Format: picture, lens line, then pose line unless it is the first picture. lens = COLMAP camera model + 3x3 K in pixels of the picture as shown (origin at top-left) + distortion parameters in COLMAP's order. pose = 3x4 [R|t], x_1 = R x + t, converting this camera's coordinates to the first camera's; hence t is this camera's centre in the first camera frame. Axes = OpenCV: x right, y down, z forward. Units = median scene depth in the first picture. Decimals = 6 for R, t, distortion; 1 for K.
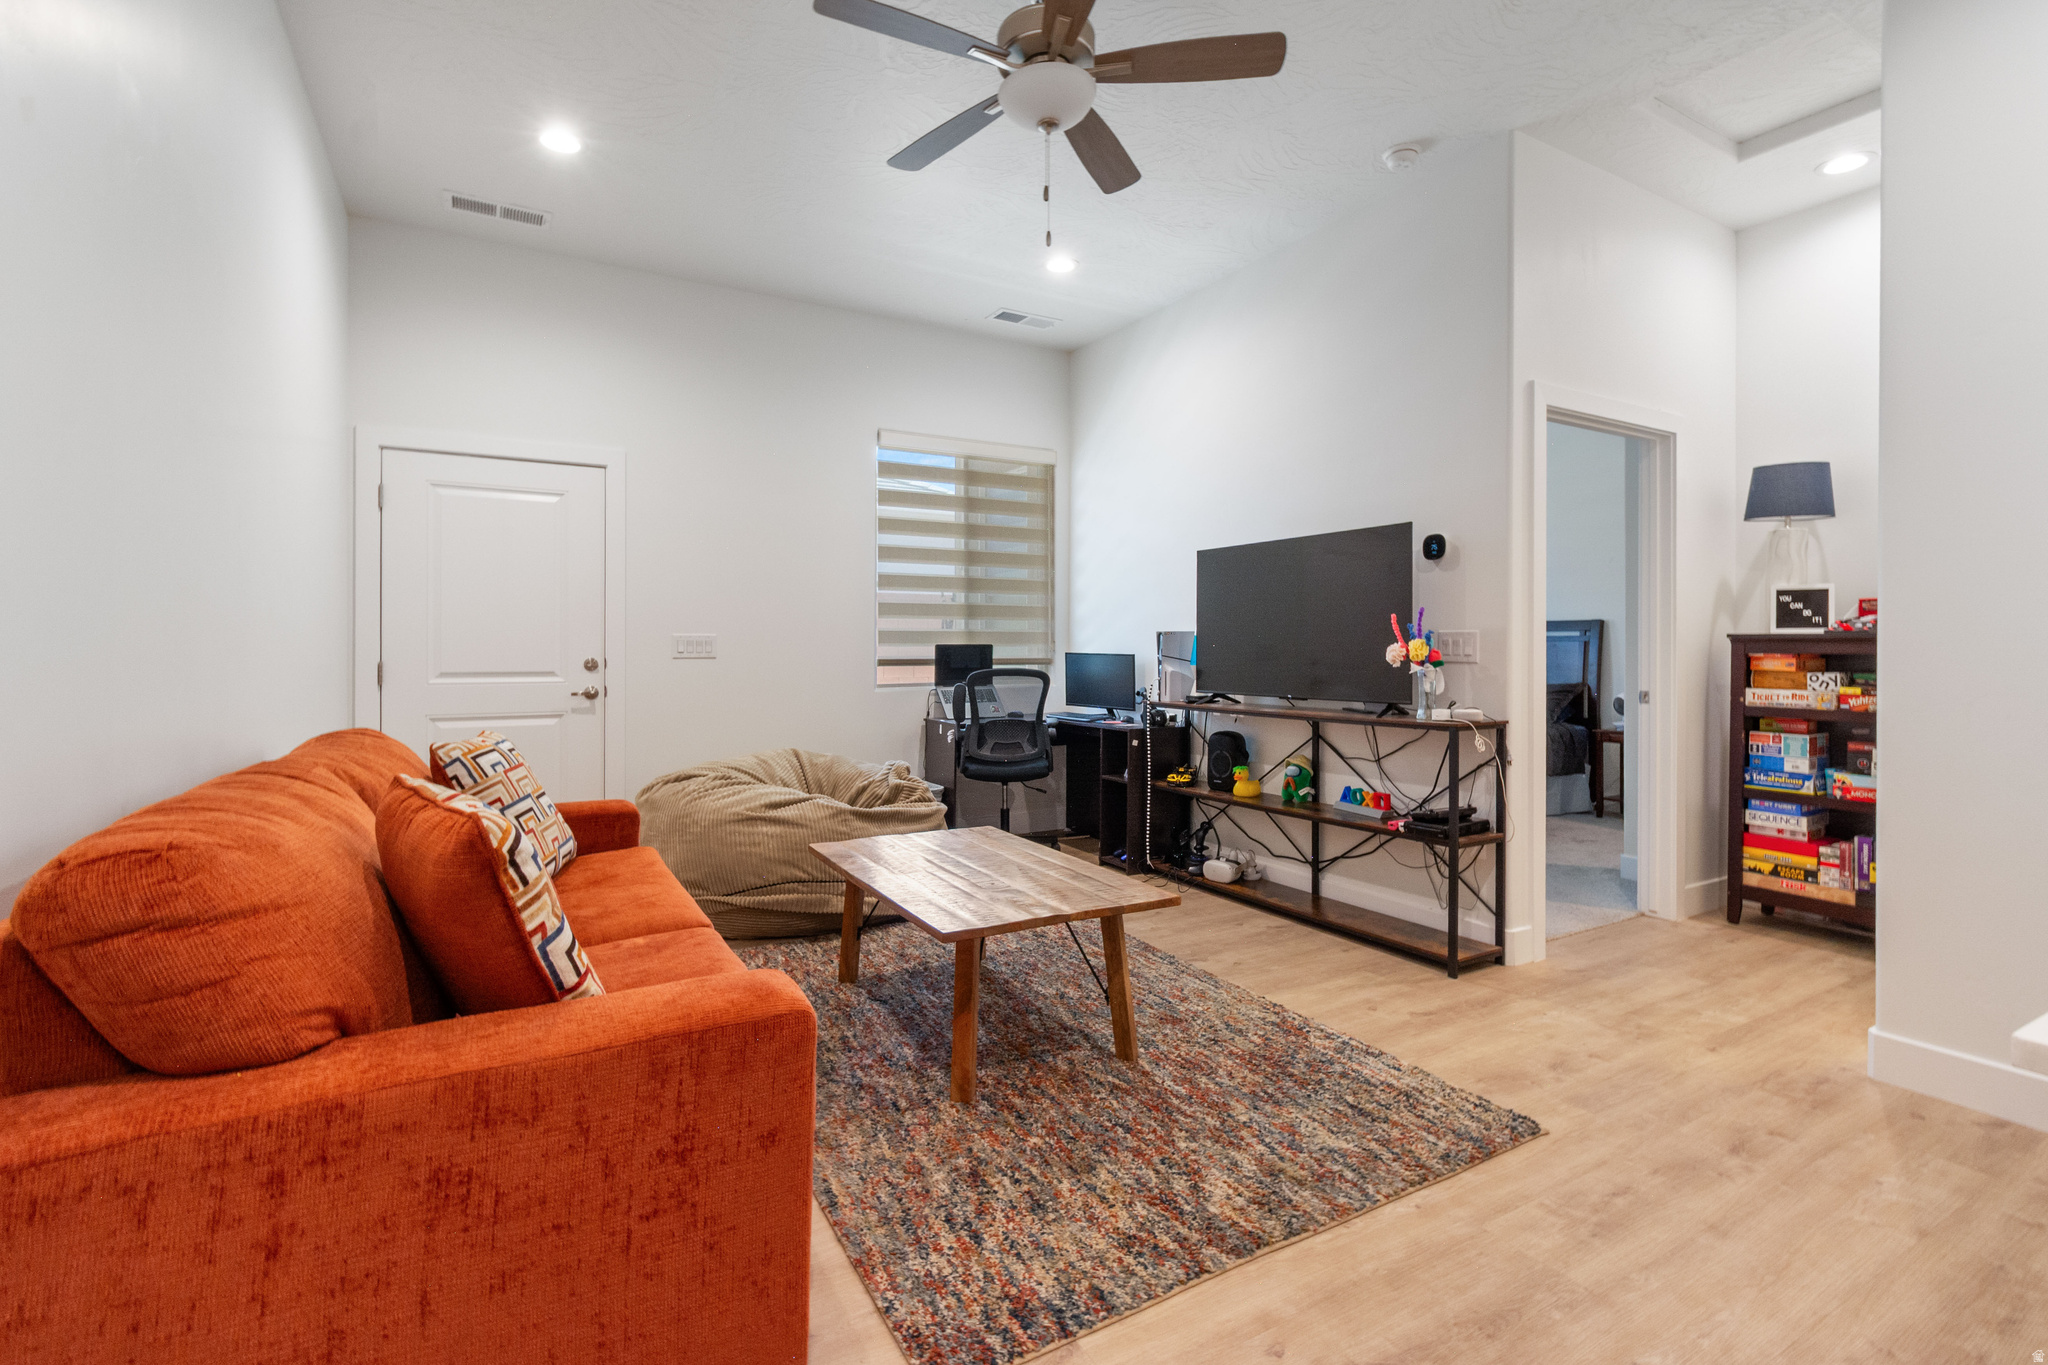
lens RADIAL K [[922.3, 0, 1020.6], [0, 922.3, 641.2], [0, 0, 1]] dist [0.003133, 0.000348]
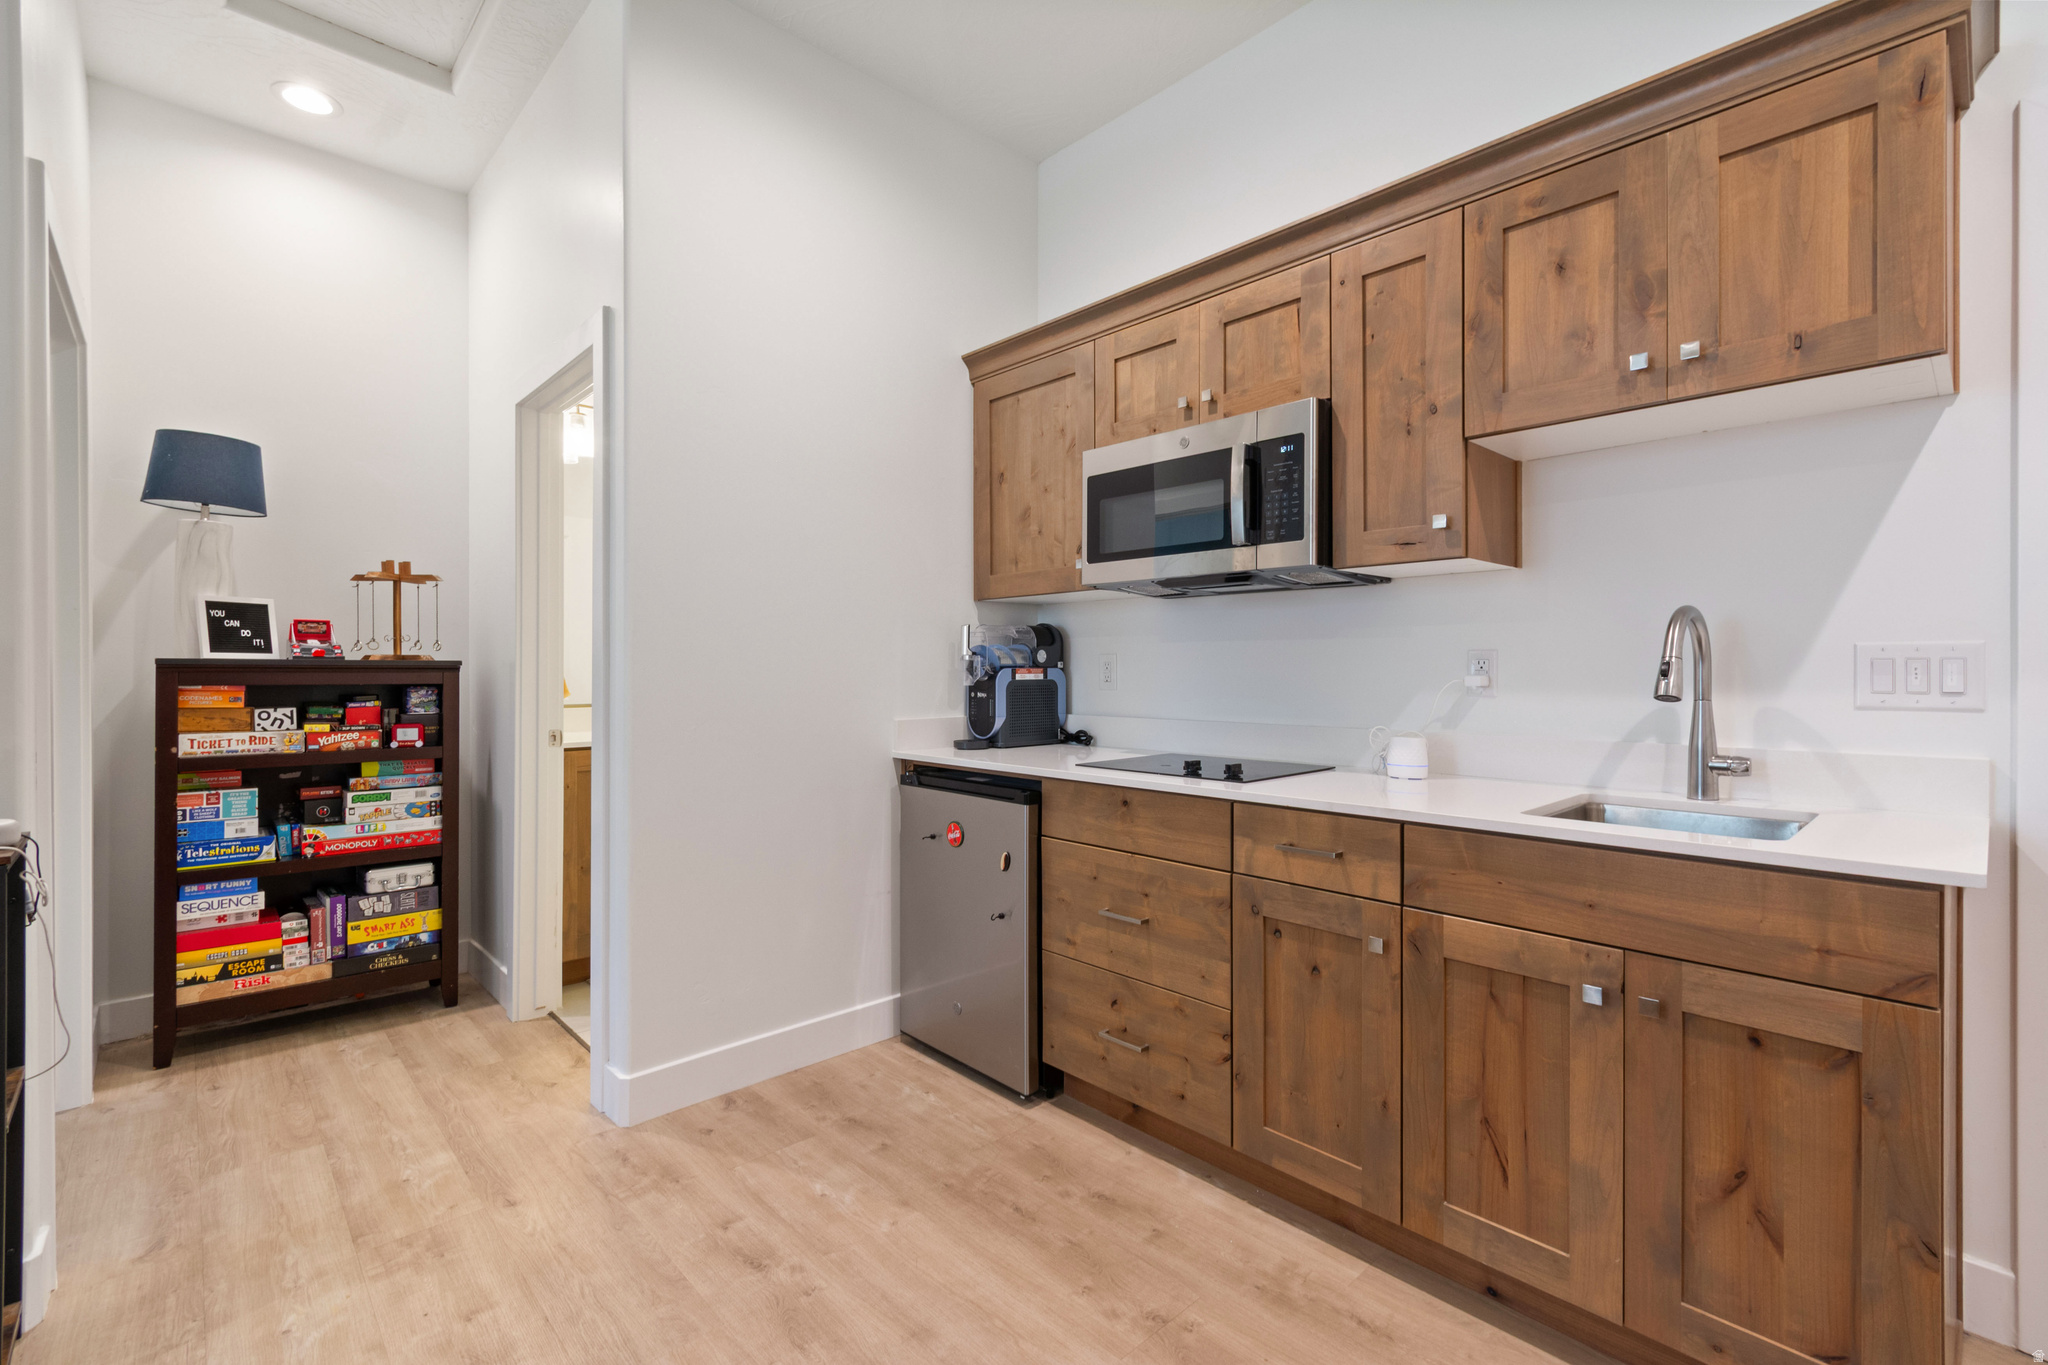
lens RADIAL K [[898.8, 0, 1024.0], [0, 898.8, 682.5], [0, 0, 1]] dist [0.000110, -0.000224]
pose [[-0.235786, -0.011315, 0.971739, -0.051858], [-0.006746, 0.999927, 0.010006, -0.000741], [-0.971782, -0.004196, -0.235845, 0.540553]]
